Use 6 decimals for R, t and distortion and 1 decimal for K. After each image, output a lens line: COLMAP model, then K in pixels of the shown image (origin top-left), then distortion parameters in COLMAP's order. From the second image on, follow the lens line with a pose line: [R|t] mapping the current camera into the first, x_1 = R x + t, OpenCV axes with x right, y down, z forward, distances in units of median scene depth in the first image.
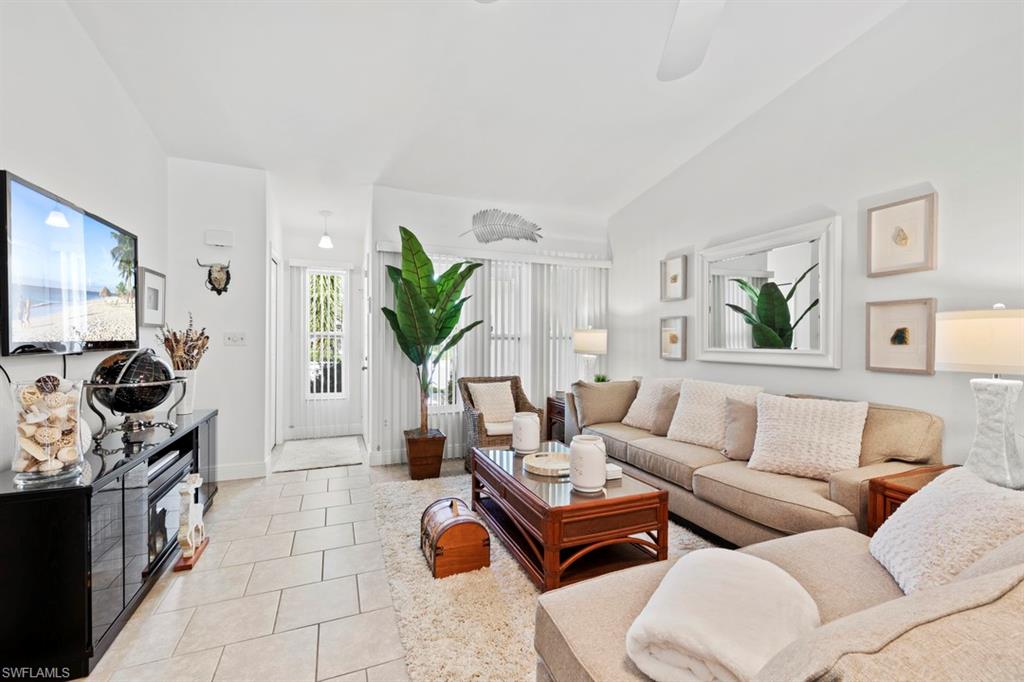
lens RADIAL K [[405.5, 0, 510.1], [0, 405.5, 346.5], [0, 0, 1]] dist [0.009216, -0.002483]
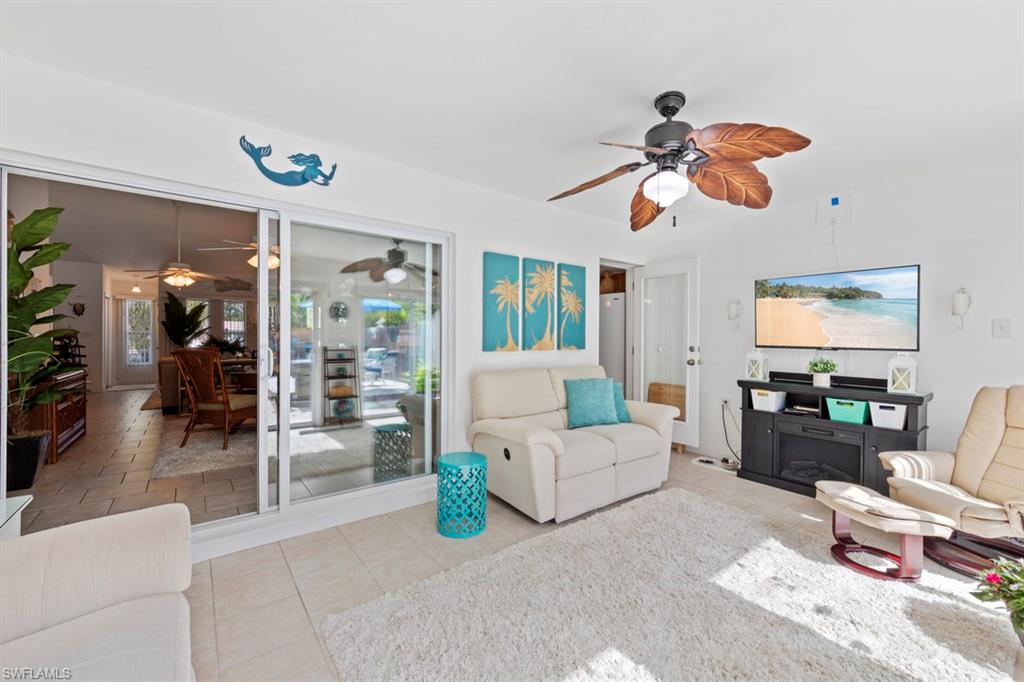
lens RADIAL K [[405.5, 0, 513.0], [0, 405.5, 341.5], [0, 0, 1]] dist [0.009216, -0.002483]
pose [[0.964769, -0.005276, 0.263045, 0.915661], [0.007382, 0.999948, -0.007020, 0.048941], [-0.262994, 0.008714, 0.964758, -1.631276]]
